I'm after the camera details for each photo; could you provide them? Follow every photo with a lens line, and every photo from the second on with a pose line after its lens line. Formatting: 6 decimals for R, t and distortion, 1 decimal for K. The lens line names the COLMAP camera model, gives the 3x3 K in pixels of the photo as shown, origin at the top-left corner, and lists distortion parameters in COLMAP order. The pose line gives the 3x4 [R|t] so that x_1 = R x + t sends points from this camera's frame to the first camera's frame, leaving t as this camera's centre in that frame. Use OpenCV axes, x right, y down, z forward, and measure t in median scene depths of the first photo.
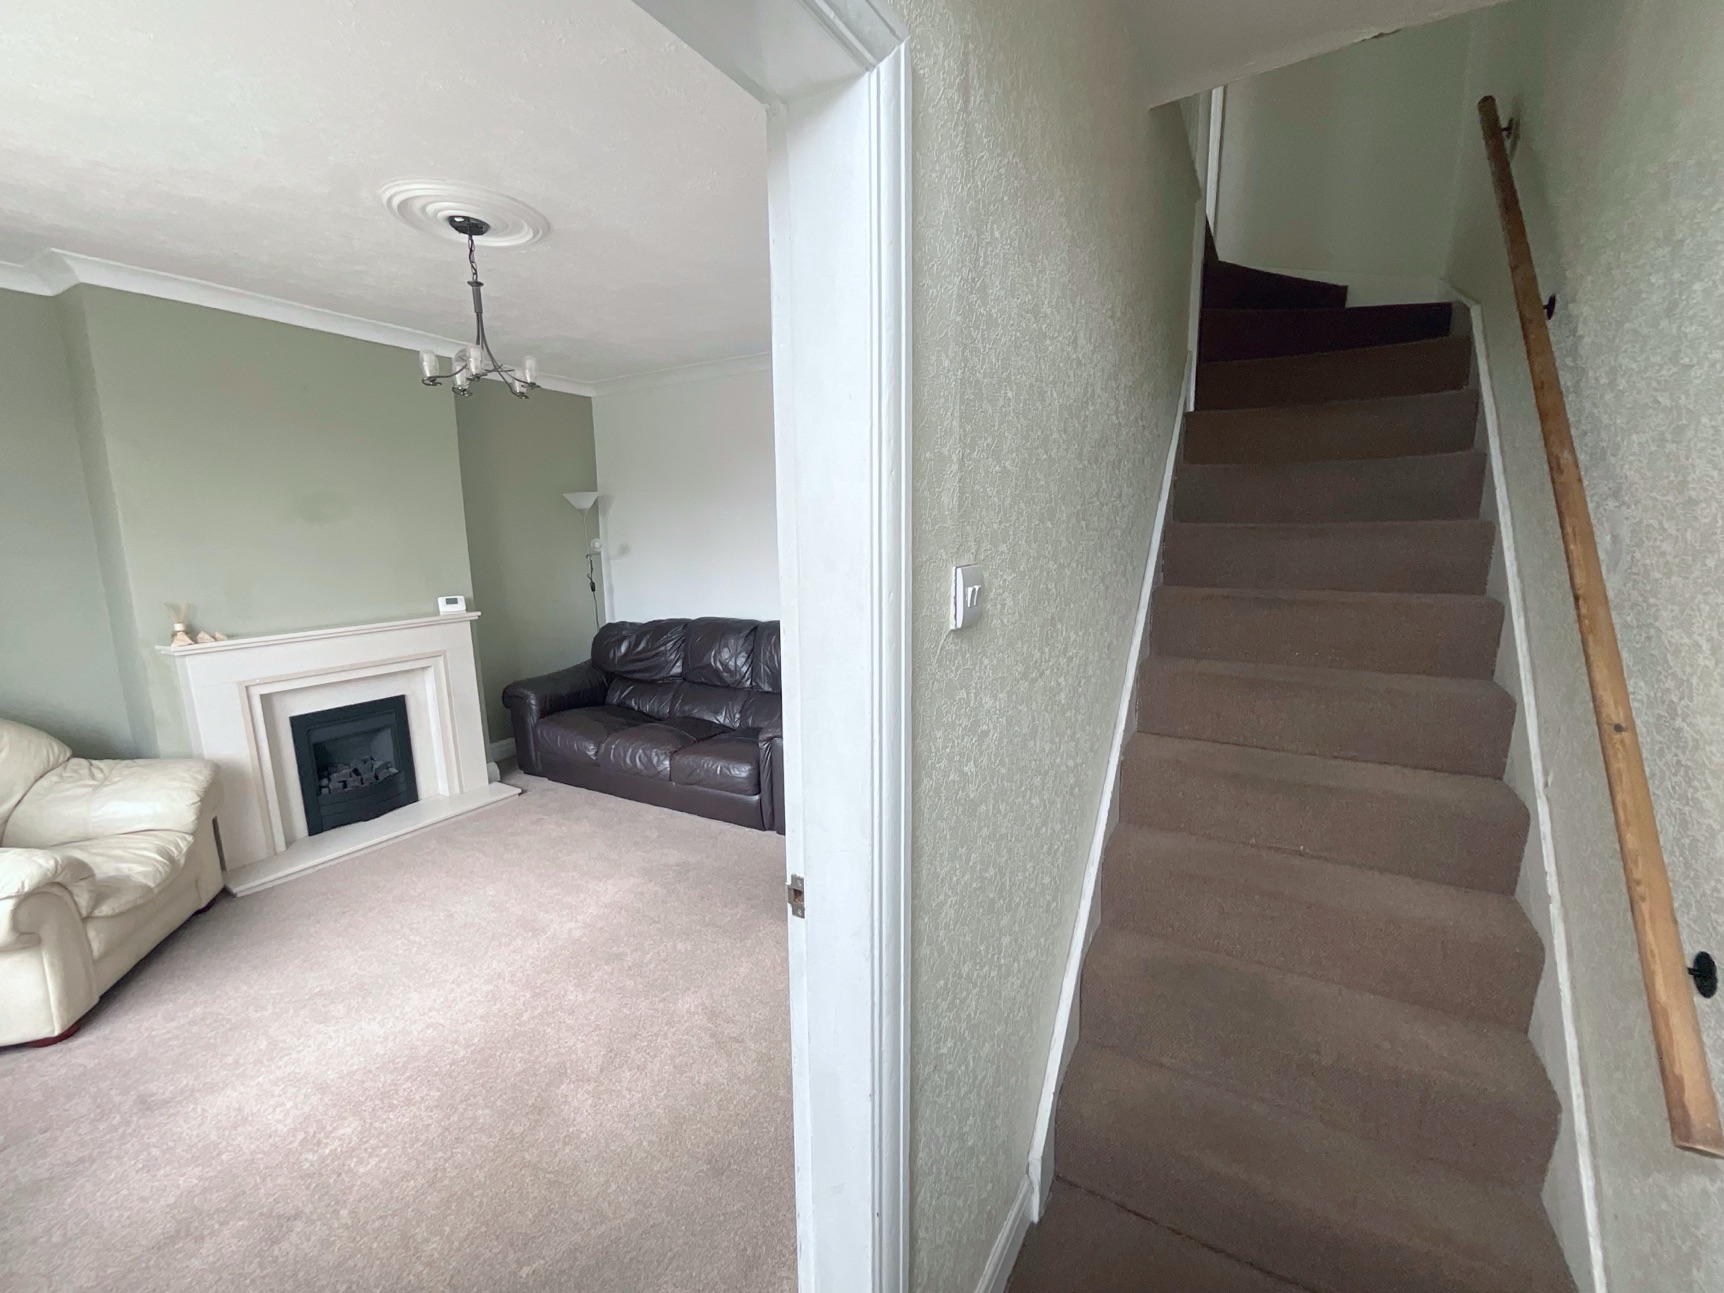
lens RADIAL K [[700.6, 0, 863.3], [0, 700.6, 645.0], [0, 0, 1]] dist [-0.001859, -0.000625]
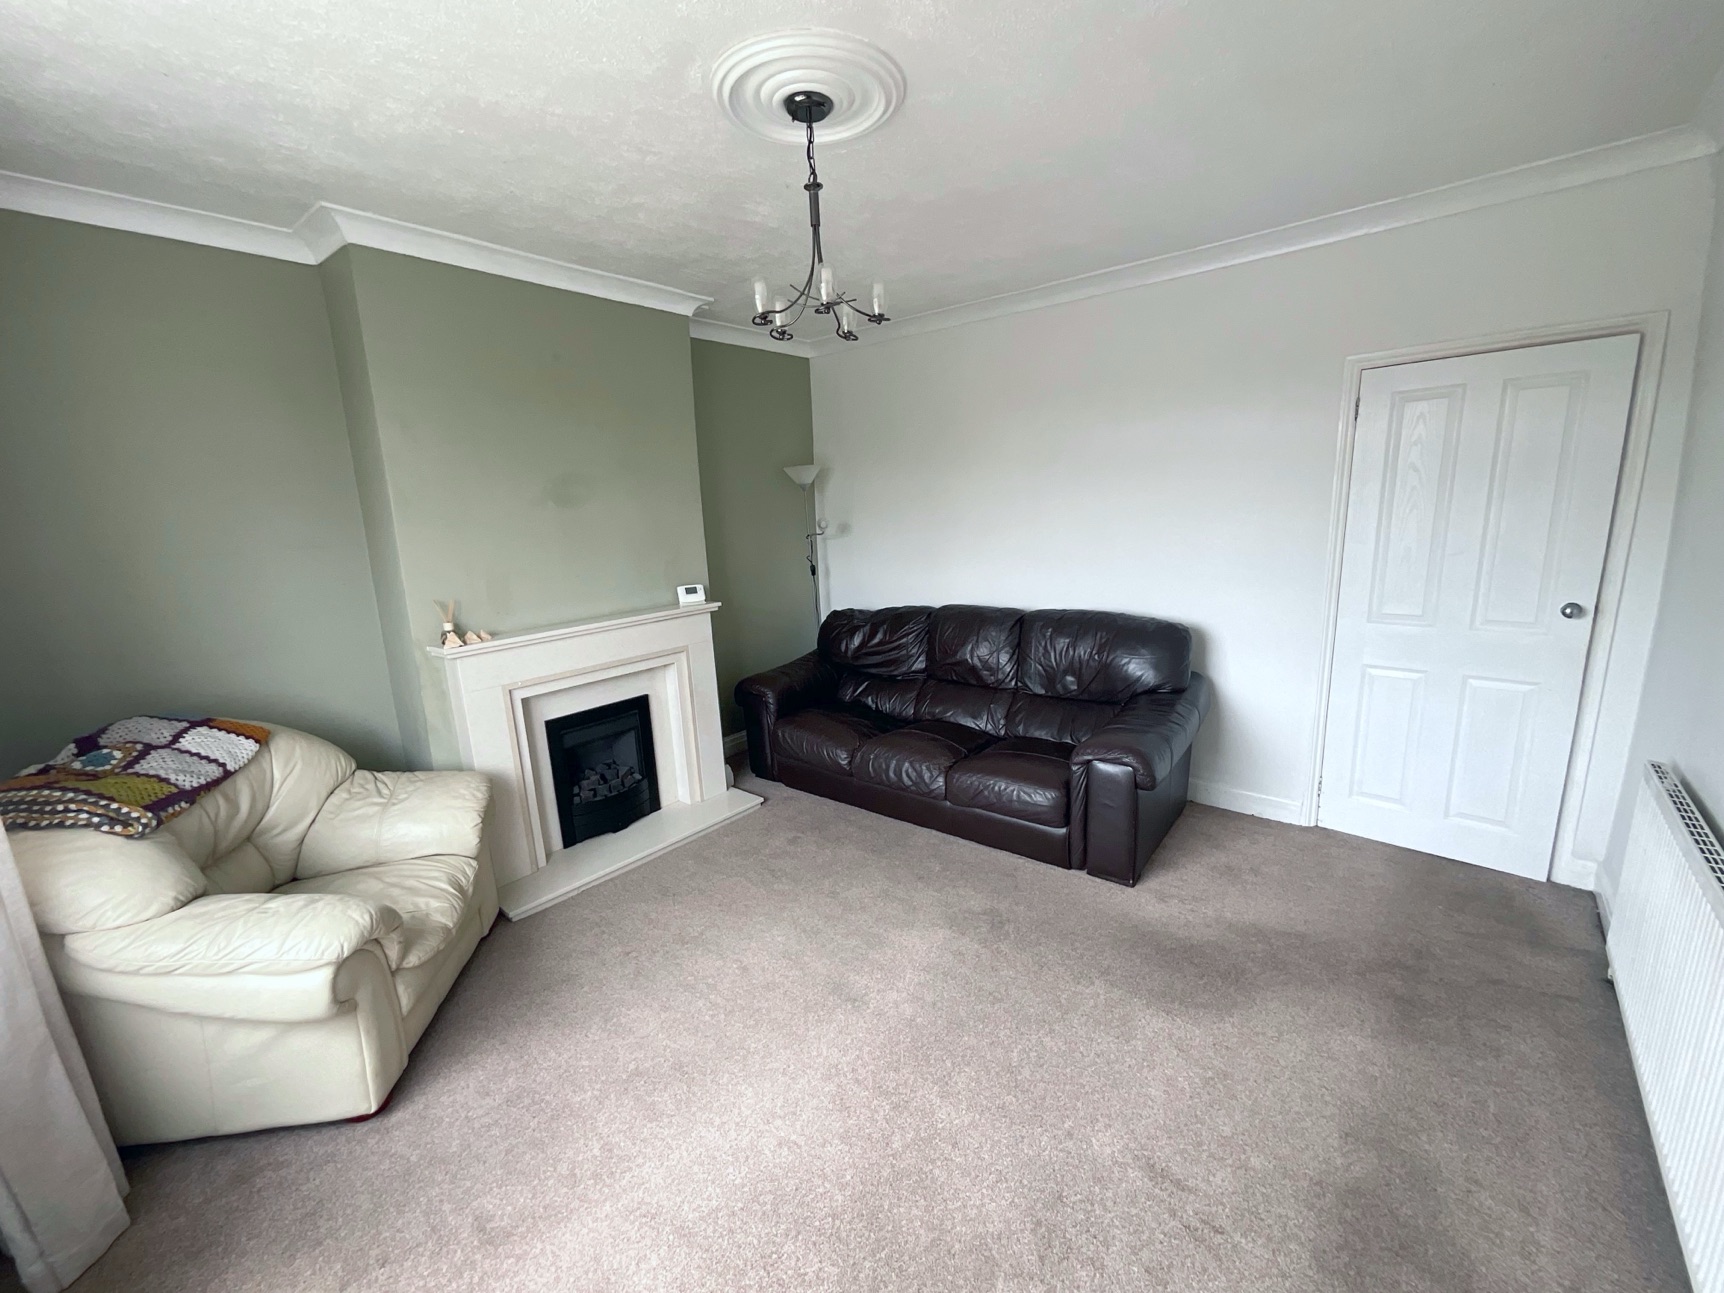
lens RADIAL K [[700.8, 0, 862.0], [0, 700.8, 646.5], [0, 0, 1]] dist [-0.025965, 0.020111]
pose [[0.986468, 0.006384, -0.163828, -0.248141], [0.000481, 0.999125, 0.041827, -0.031431], [0.163952, -0.041340, 0.985602, 0.159357]]
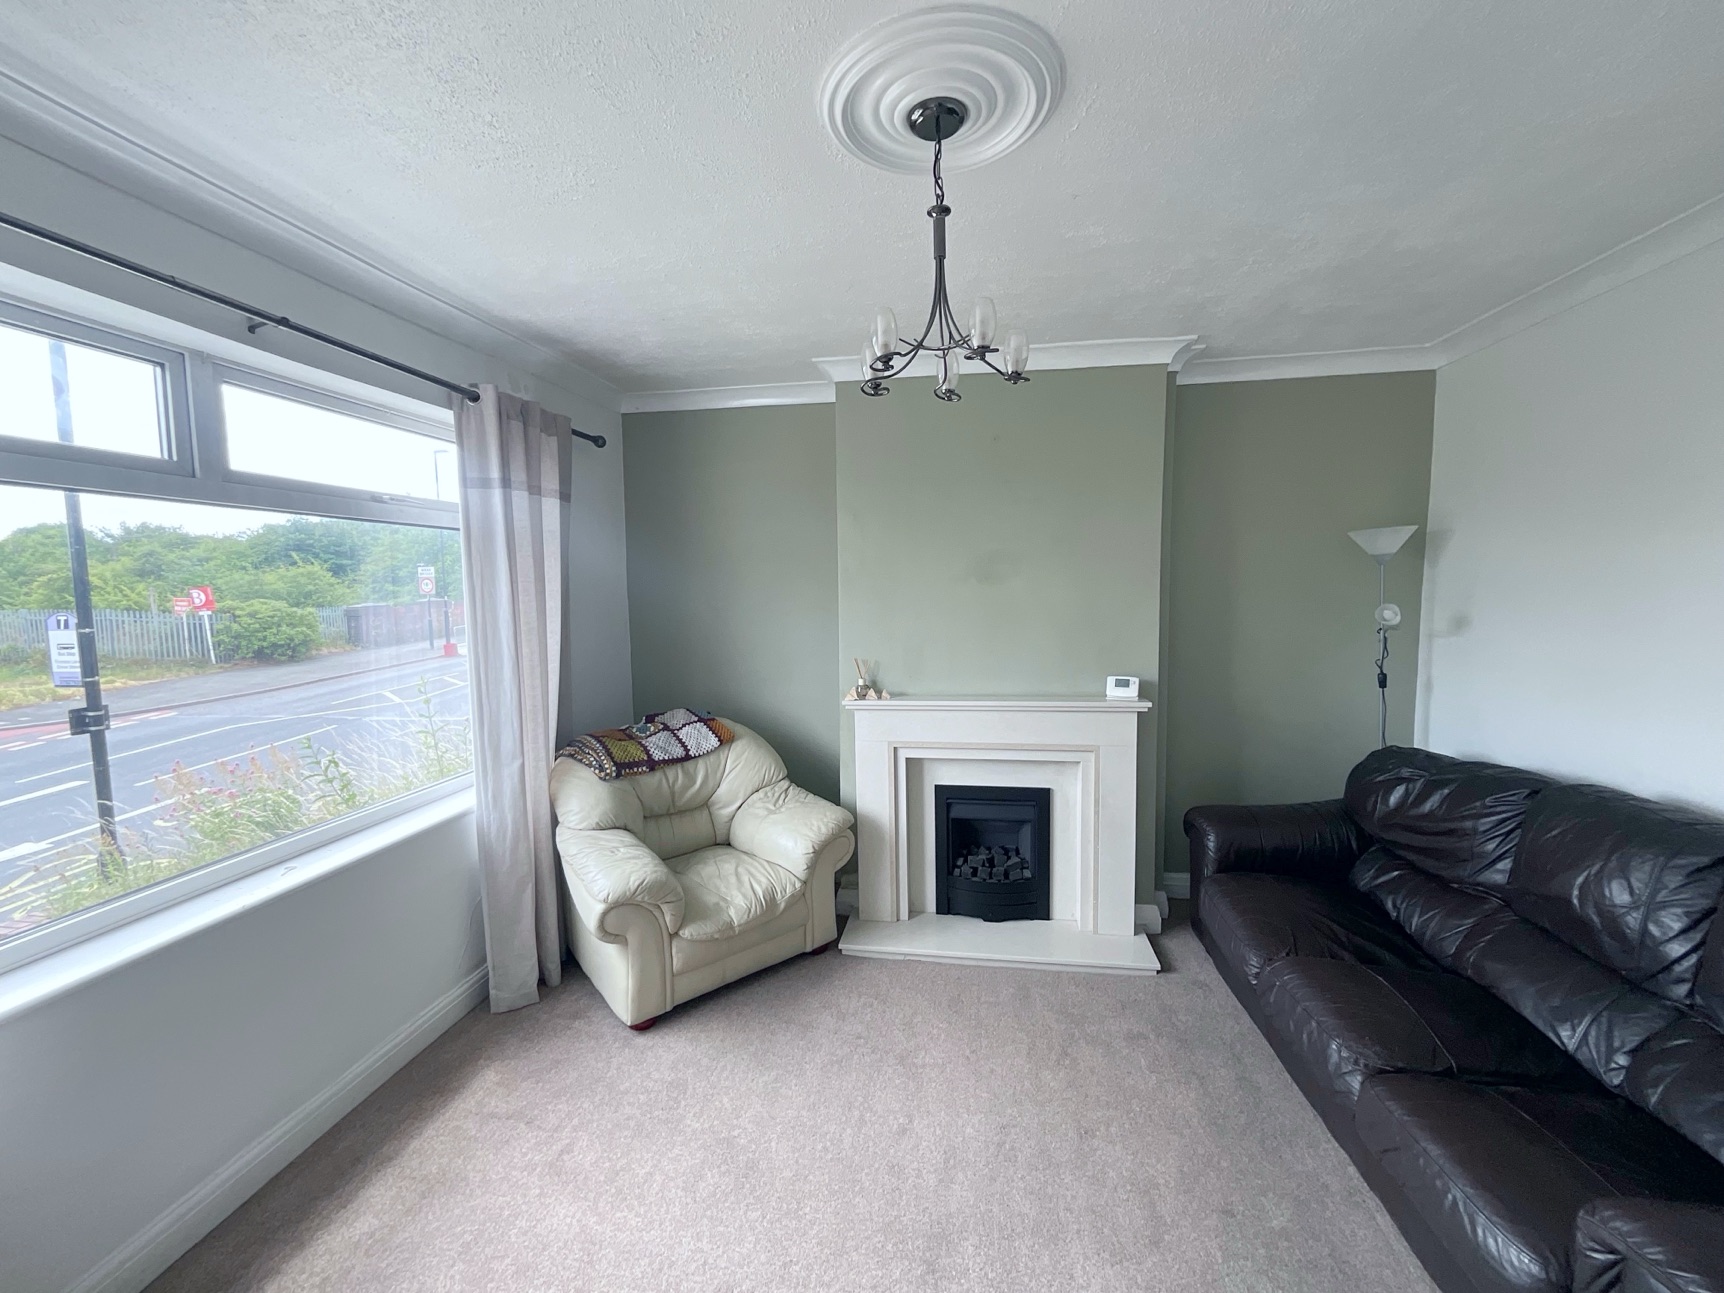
lens RADIAL K [[699.8, 0, 862.0], [0, 699.8, 646.5], [0, 0, 1]] dist [-0.000800, 0.000165]
pose [[0.367299, 0.088035, -0.925927, 0.013645], [-0.140810, 0.989299, 0.038203, -0.102348], [0.919382, 0.116348, 0.375765, 0.498094]]
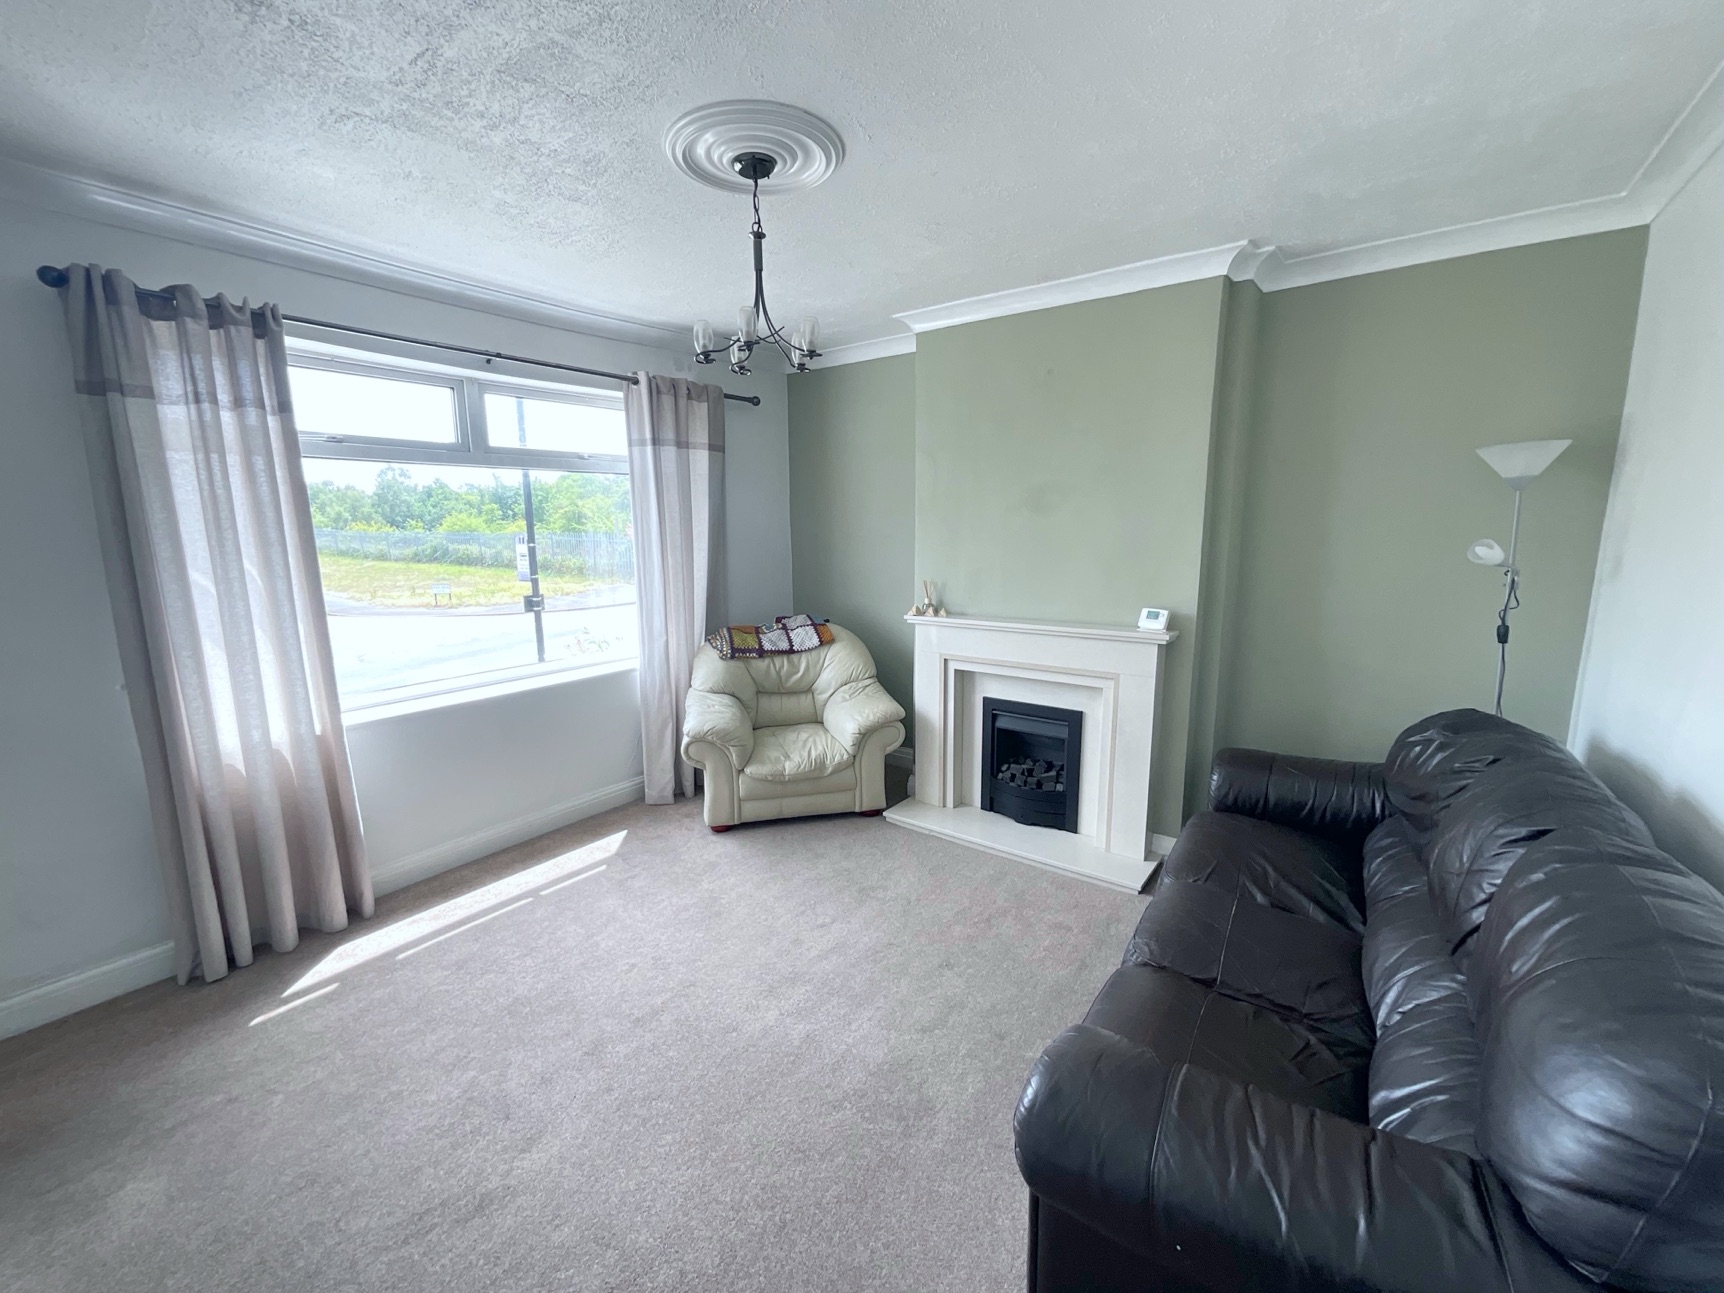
lens RADIAL K [[700.6, 0, 863.3], [0, 700.6, 645.0], [0, 0, 1]] dist [-0.001859, -0.000625]
pose [[-0.104300, 0.185898, -0.977018, 0.222139], [-0.150011, 0.968196, 0.200233, -0.152924], [0.983167, 0.167448, -0.073096, 0.837885]]
